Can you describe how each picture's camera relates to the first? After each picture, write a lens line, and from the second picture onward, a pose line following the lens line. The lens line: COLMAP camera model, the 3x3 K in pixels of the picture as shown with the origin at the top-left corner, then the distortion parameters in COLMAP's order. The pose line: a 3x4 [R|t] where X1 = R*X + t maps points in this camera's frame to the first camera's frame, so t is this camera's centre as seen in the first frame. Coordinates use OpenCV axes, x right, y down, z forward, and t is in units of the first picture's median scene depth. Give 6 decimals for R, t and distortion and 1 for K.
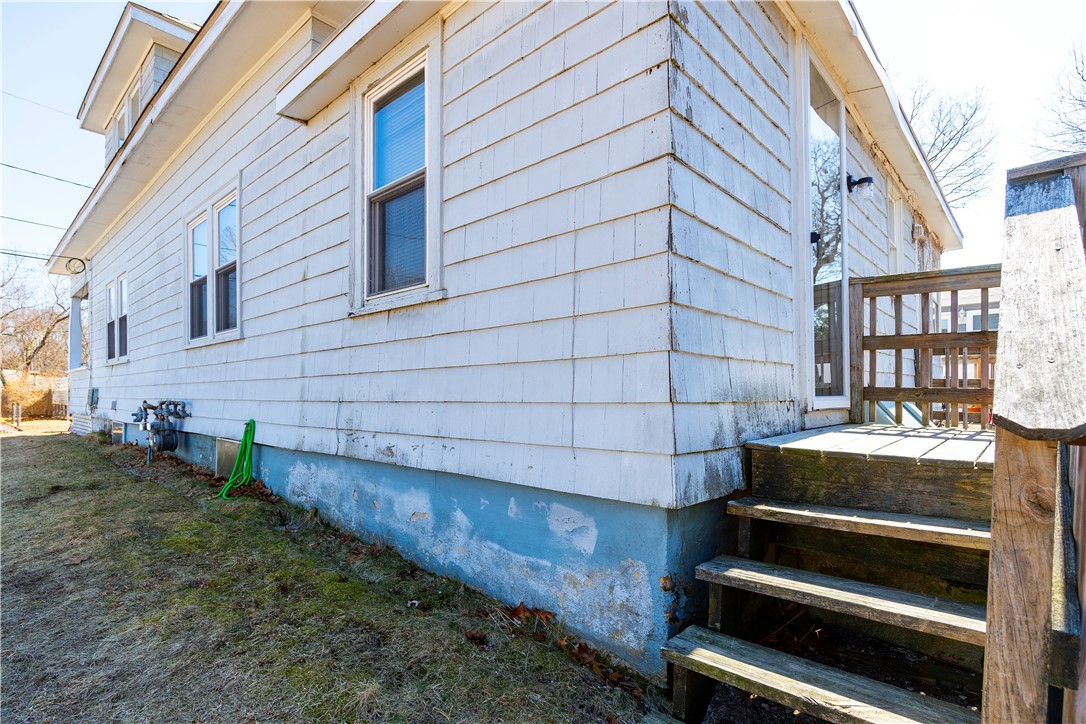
lens RADIAL K [[536.0, 0, 501.0], [0, 536.0, 367.0], [0, 0, 1]] dist [-0.001300, -0.000020]
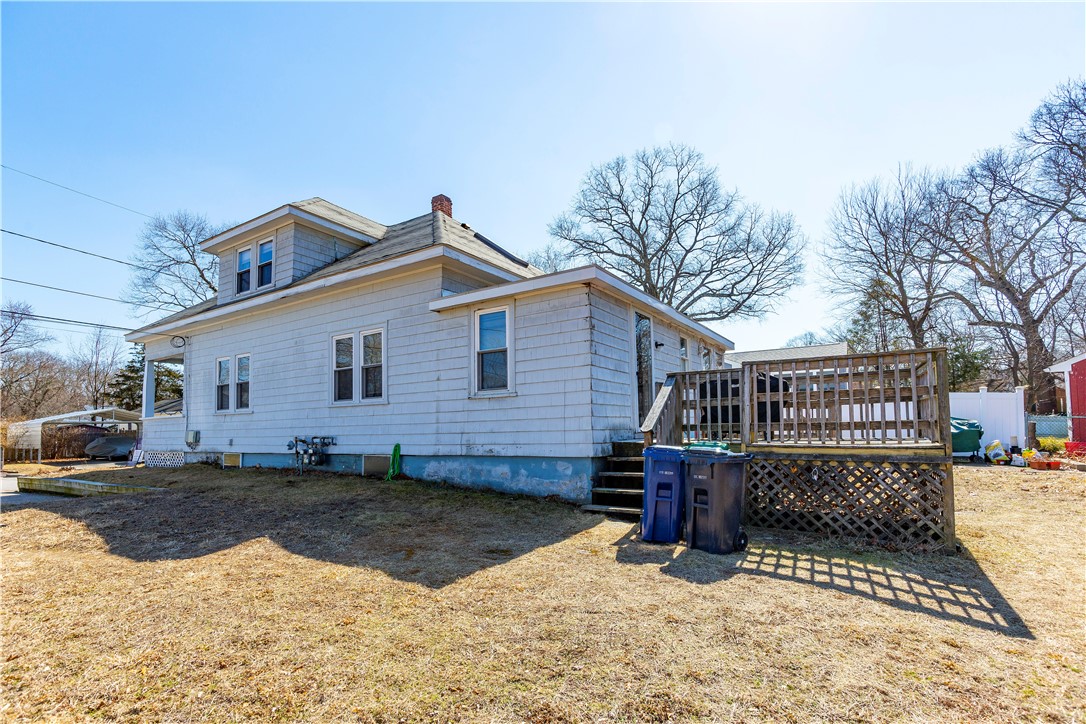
lens RADIAL K [[506.9, 0, 543.0], [0, 506.9, 362.0], [0, 0, 1]] dist [-0.001091, -0.000064]
pose [[0.977529, 0.010969, 0.210515, -0.528151], [0.006864, 0.996459, -0.083794, -0.075940], [-0.210689, 0.083356, 0.973993, -1.661854]]
